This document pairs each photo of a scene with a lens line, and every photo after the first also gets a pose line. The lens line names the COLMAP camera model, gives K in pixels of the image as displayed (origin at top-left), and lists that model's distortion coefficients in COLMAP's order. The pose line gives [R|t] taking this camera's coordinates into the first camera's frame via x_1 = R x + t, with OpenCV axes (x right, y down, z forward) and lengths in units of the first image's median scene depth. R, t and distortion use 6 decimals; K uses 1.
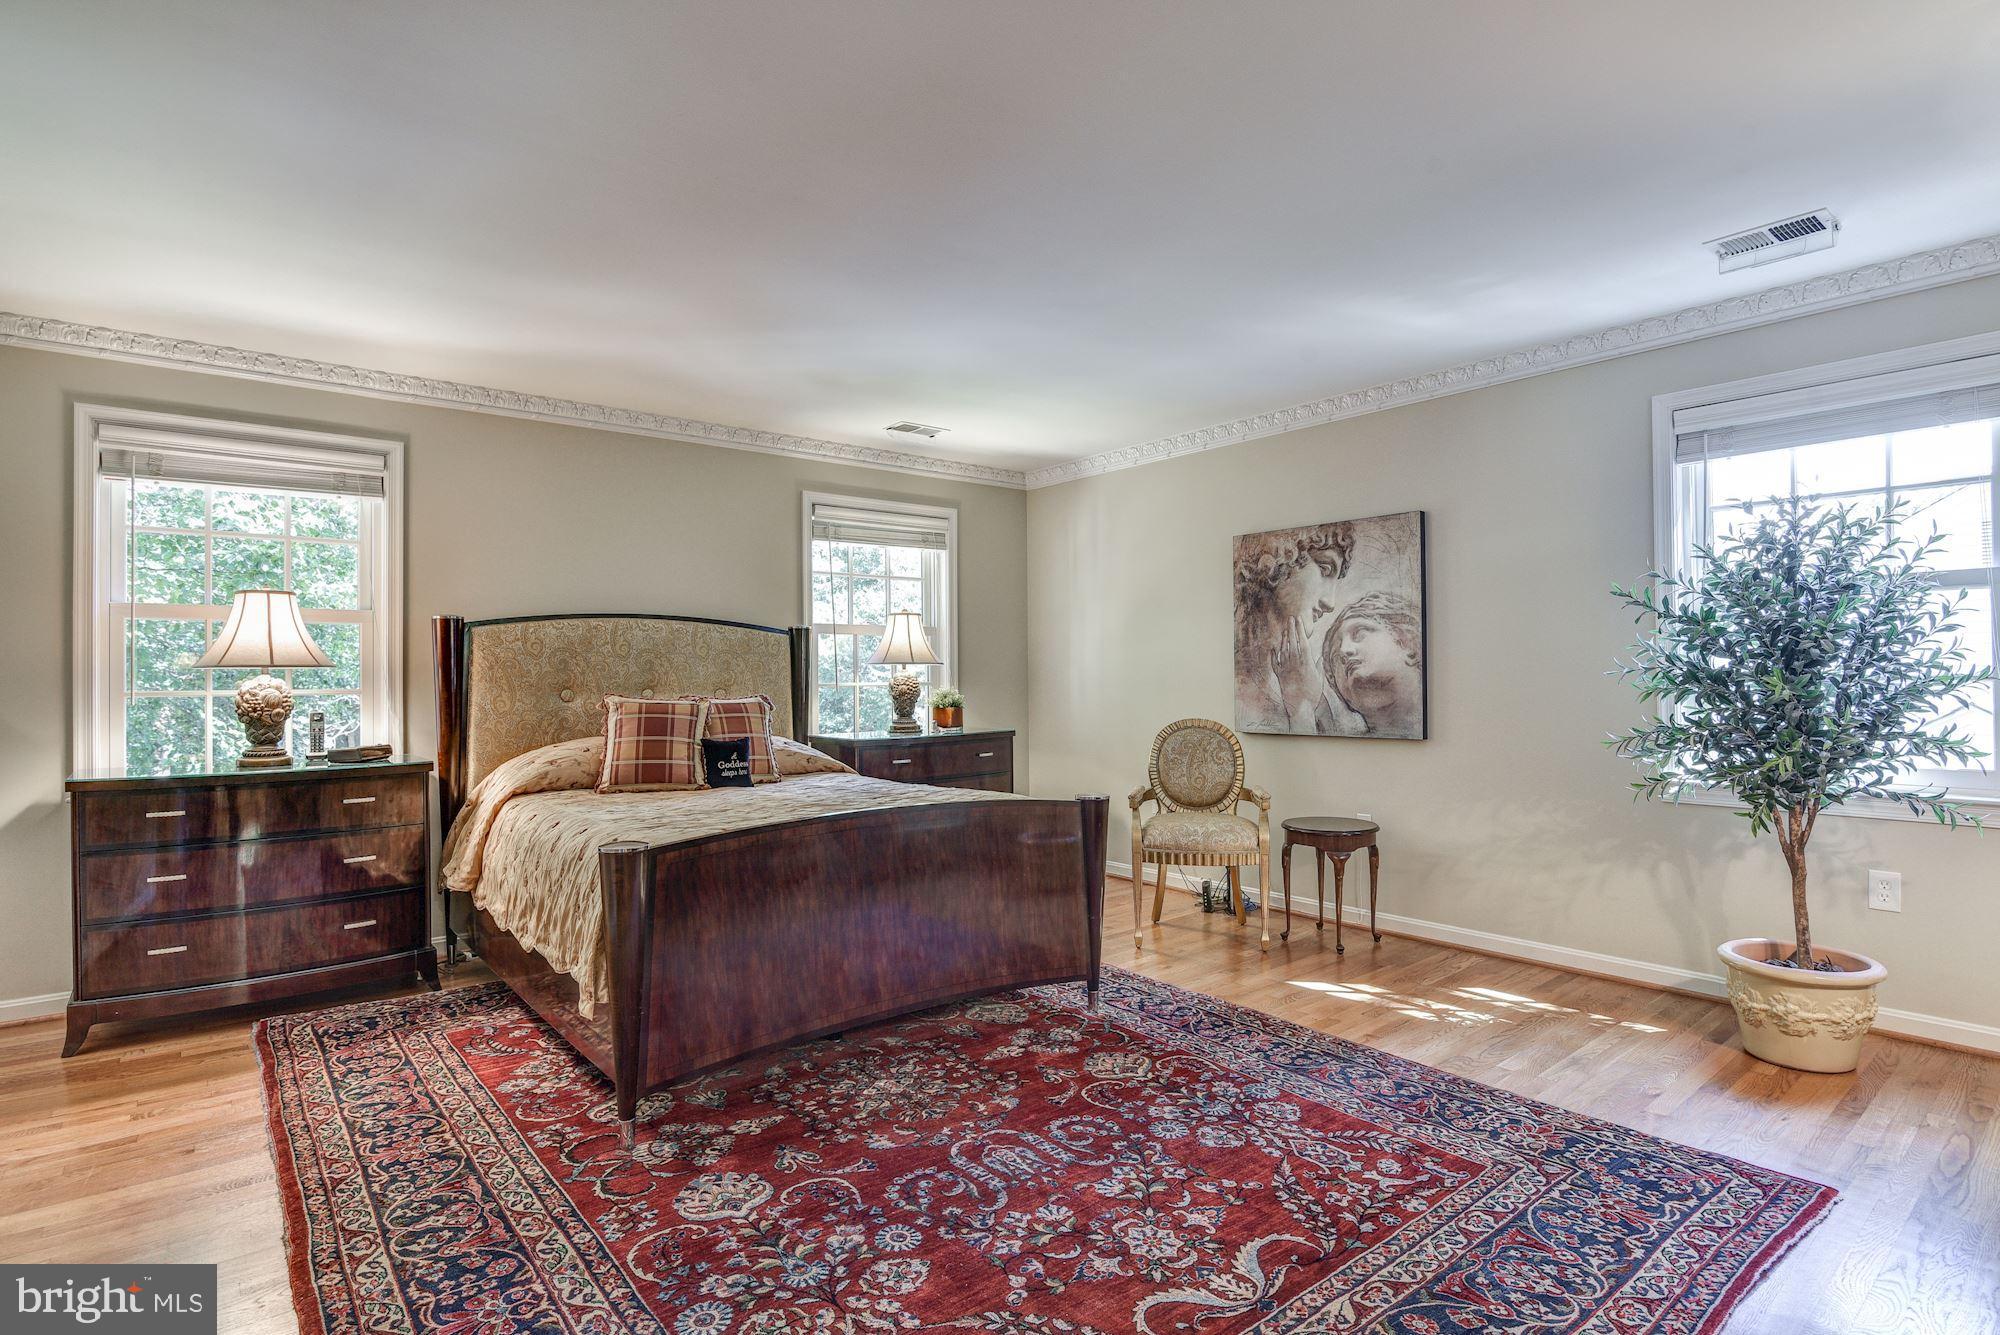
lens RADIAL K [[992.6, 0, 999.9], [0, 992.6, 670.1], [0, 0, 1]] dist [-0.020610, -0.000835]
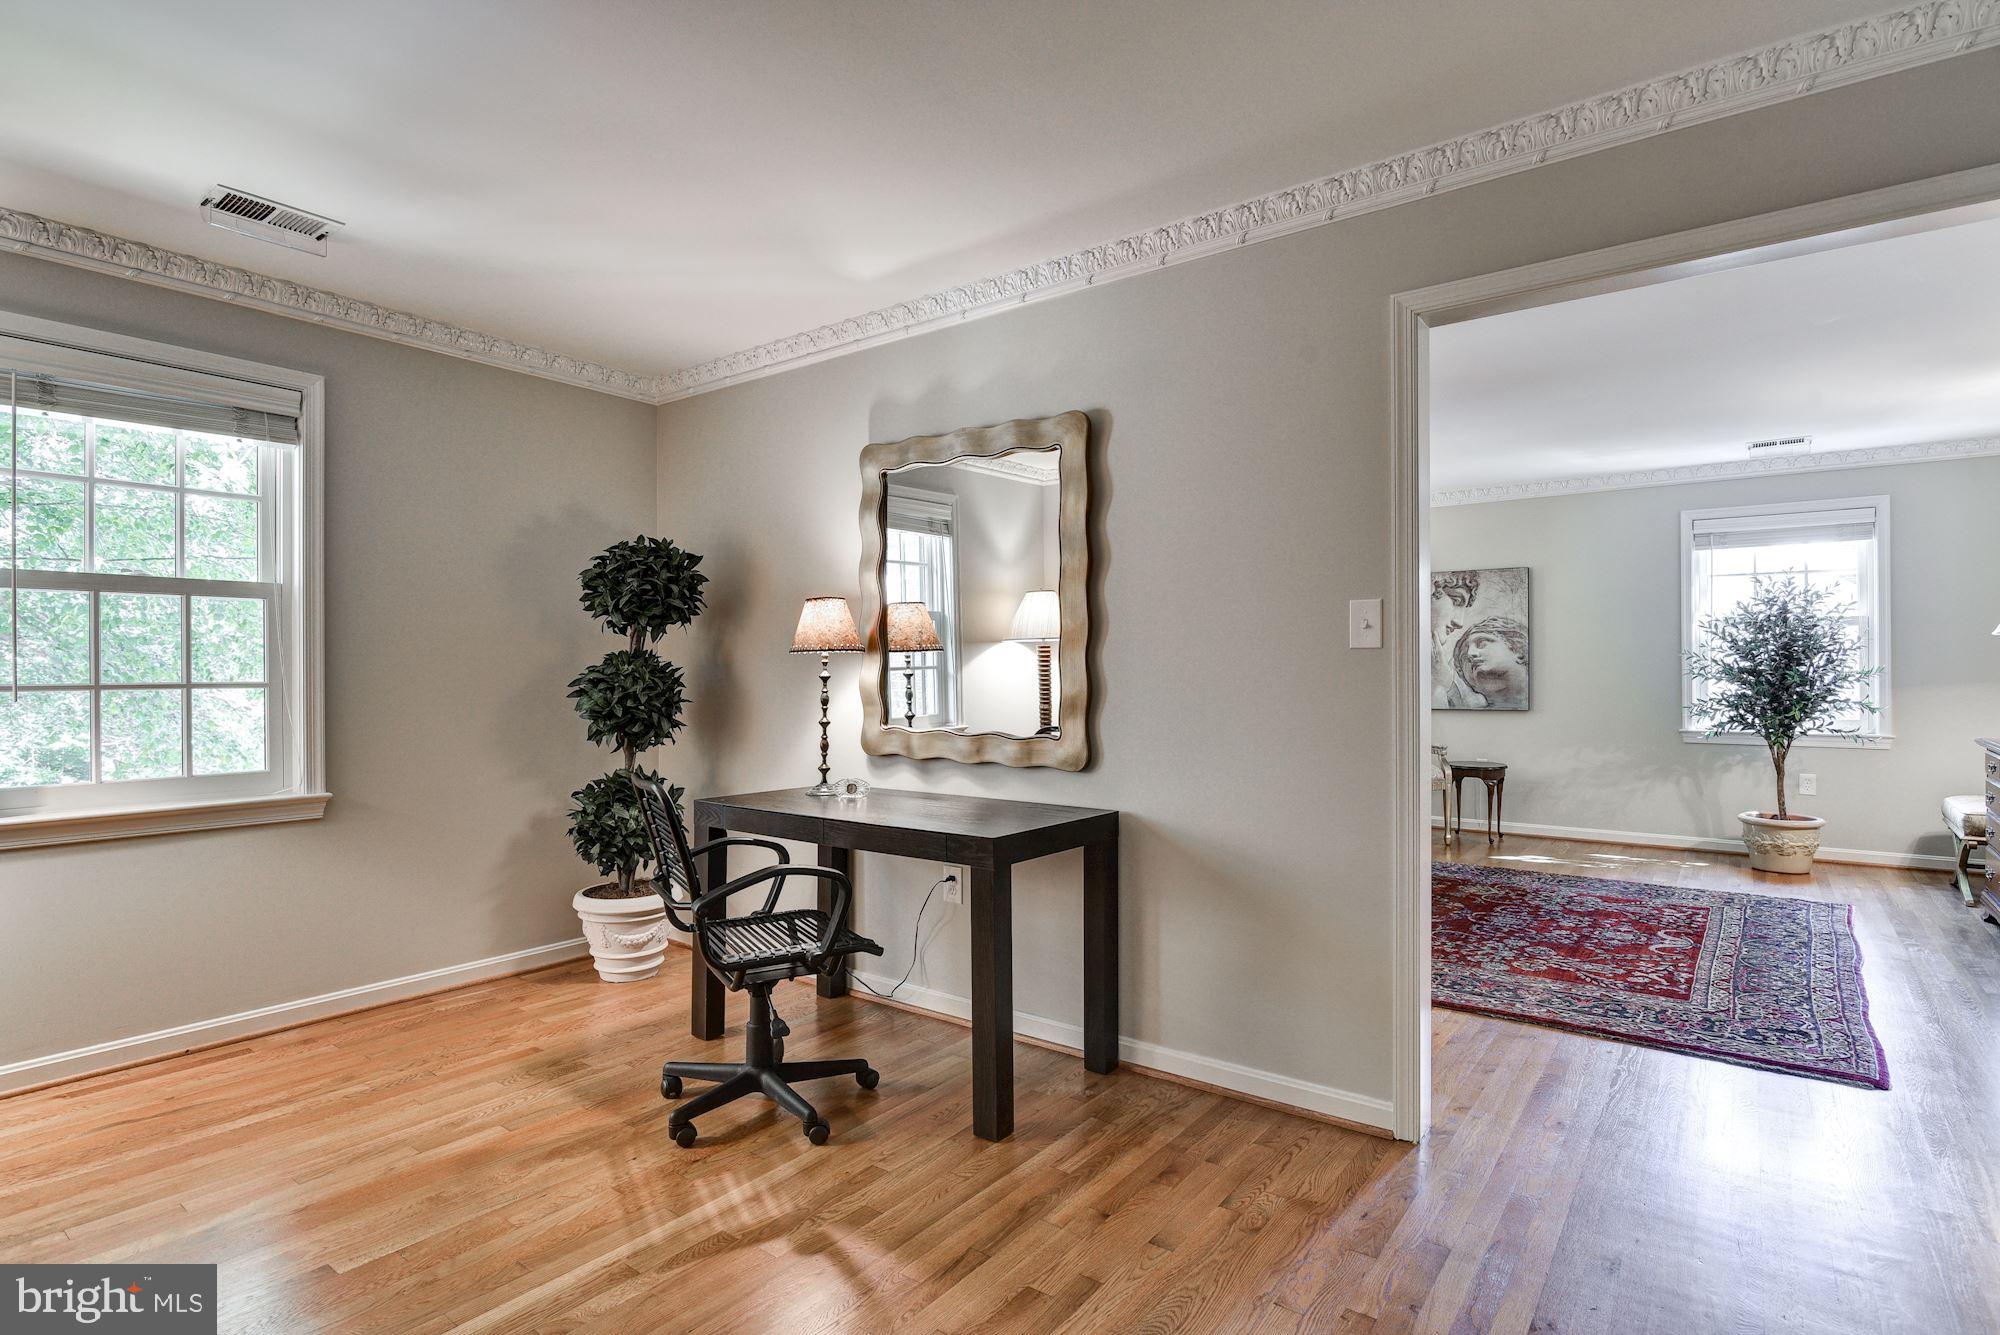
lens RADIAL K [[992.6, 0, 996.3], [0, 992.6, 670.3], [0, 0, 1]] dist [-0.020610, -0.000835]
pose [[0.972961, 0.003571, 0.230943, -0.783480], [-0.004468, 0.999984, 0.003359, 0.004254], [-0.230927, -0.004300, 0.972962, -0.355462]]
